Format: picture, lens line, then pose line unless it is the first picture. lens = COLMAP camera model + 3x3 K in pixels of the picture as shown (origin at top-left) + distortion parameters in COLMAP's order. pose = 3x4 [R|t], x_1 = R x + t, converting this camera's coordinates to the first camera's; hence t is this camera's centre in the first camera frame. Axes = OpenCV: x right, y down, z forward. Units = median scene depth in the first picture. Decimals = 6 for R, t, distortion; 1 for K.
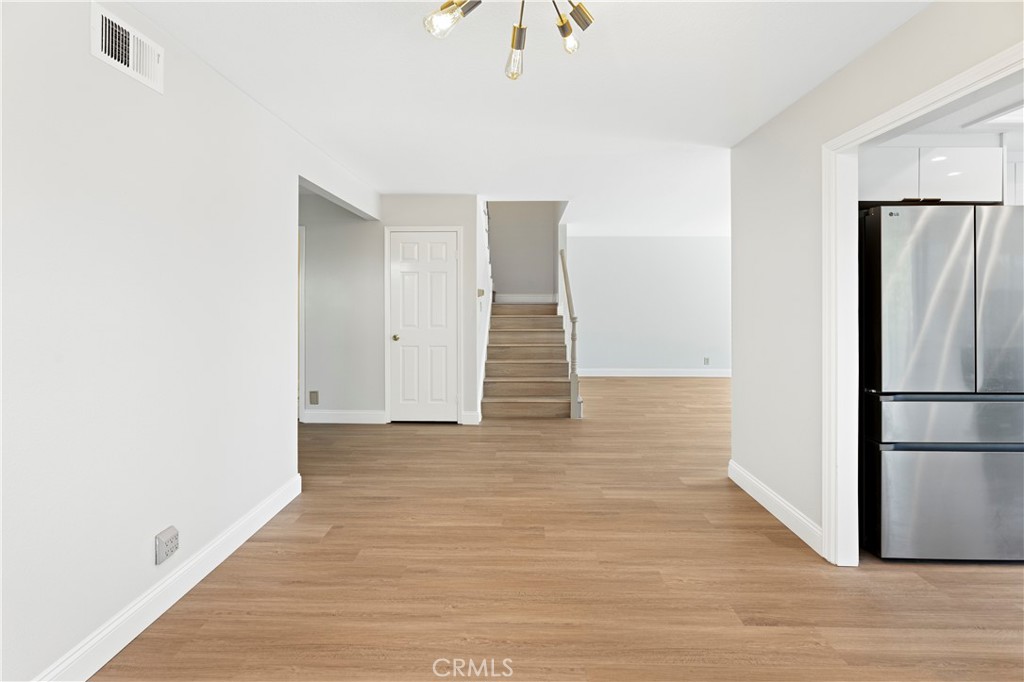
lens RADIAL K [[424.2, 0, 527.4], [0, 424.2, 299.1], [0, 0, 1]] dist [0.000878, -0.000405]
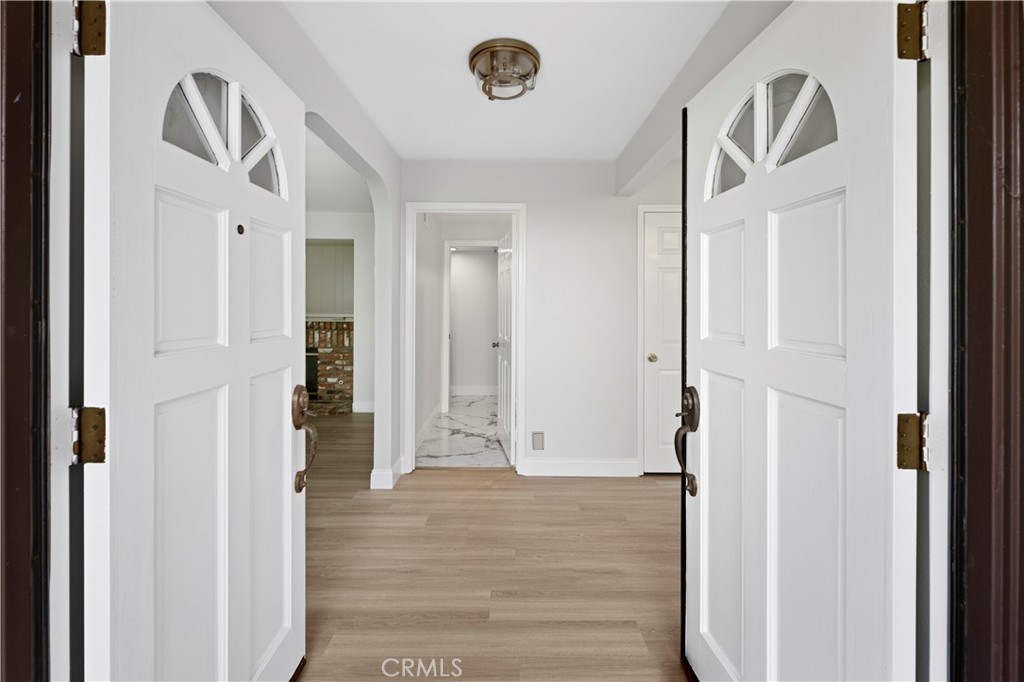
lens RADIAL K [[424.2, 0, 514.8], [0, 424.2, 304.8], [0, 0, 1]] dist [0.000878, -0.000405]
pose [[0.999933, -0.000694, 0.011586, -0.551010], [0.000560, 0.999933, 0.011568, -0.008345], [-0.011594, -0.011560, 0.999866, 0.280075]]
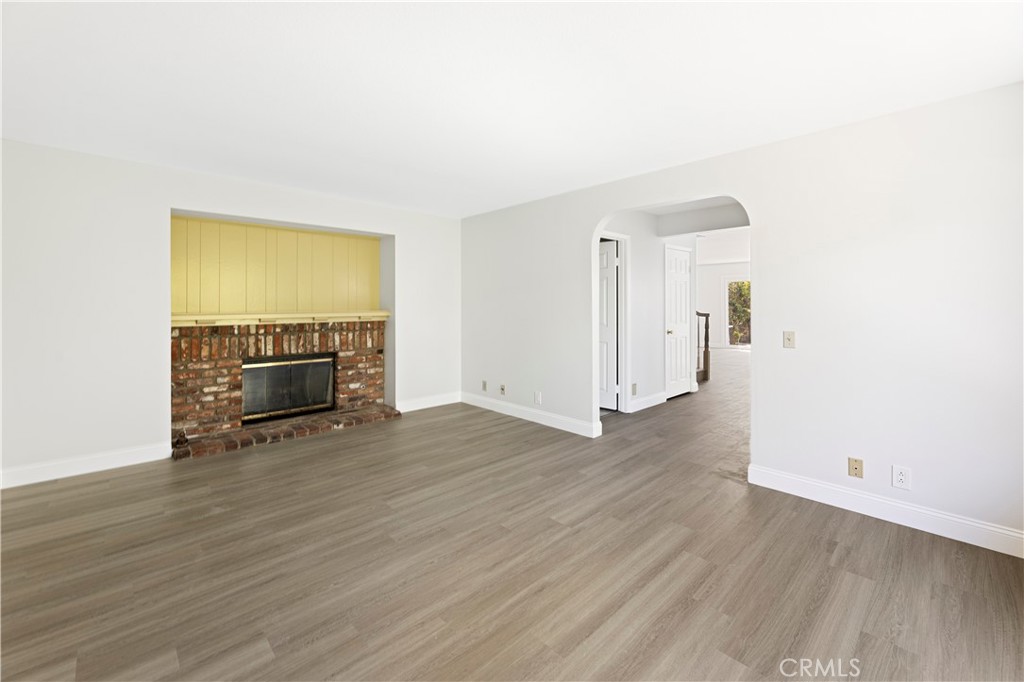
lens RADIAL K [[424.2, 0, 505.2], [0, 424.2, 298.1], [0, 0, 1]] dist [0.000878, -0.000405]
pose [[0.724966, 0.006721, 0.688752, -1.521692], [-0.000677, 0.999959, -0.009045, 0.002212], [-0.688785, 0.006091, 0.724940, 0.422886]]
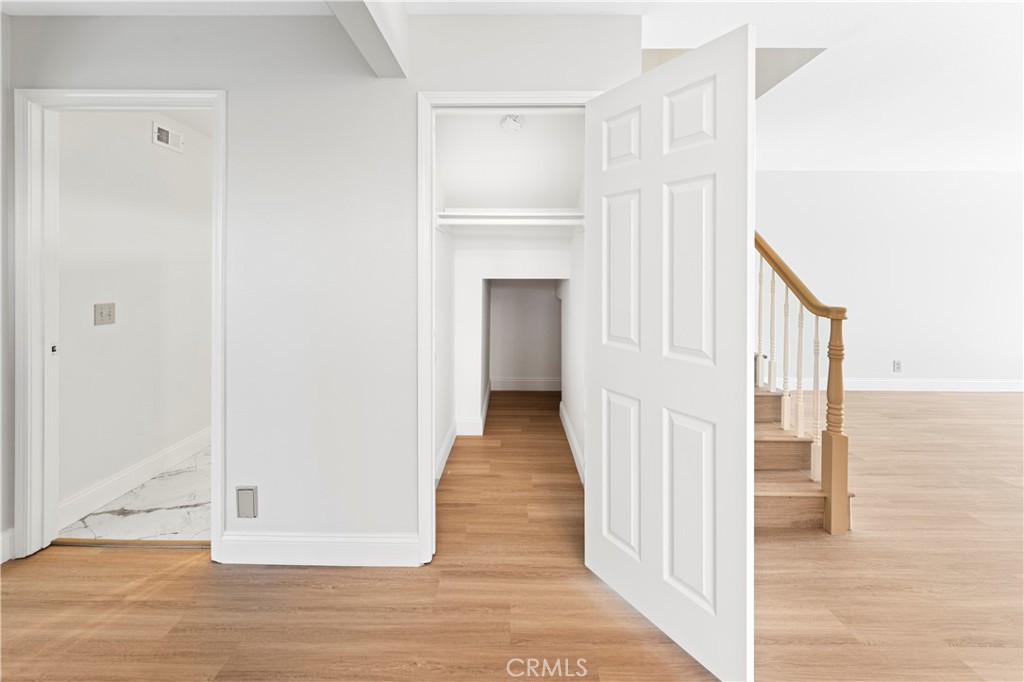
lens RADIAL K [[424.2, 0, 523.5], [0, 424.2, 271.6], [0, 0, 1]] dist [0.000878, -0.000405]
pose [[0.999951, 0.001454, 0.009827, -0.235826], [-0.001472, 0.999997, 0.001826, 0.004358], [-0.009824, -0.001840, 0.999950, 0.581193]]
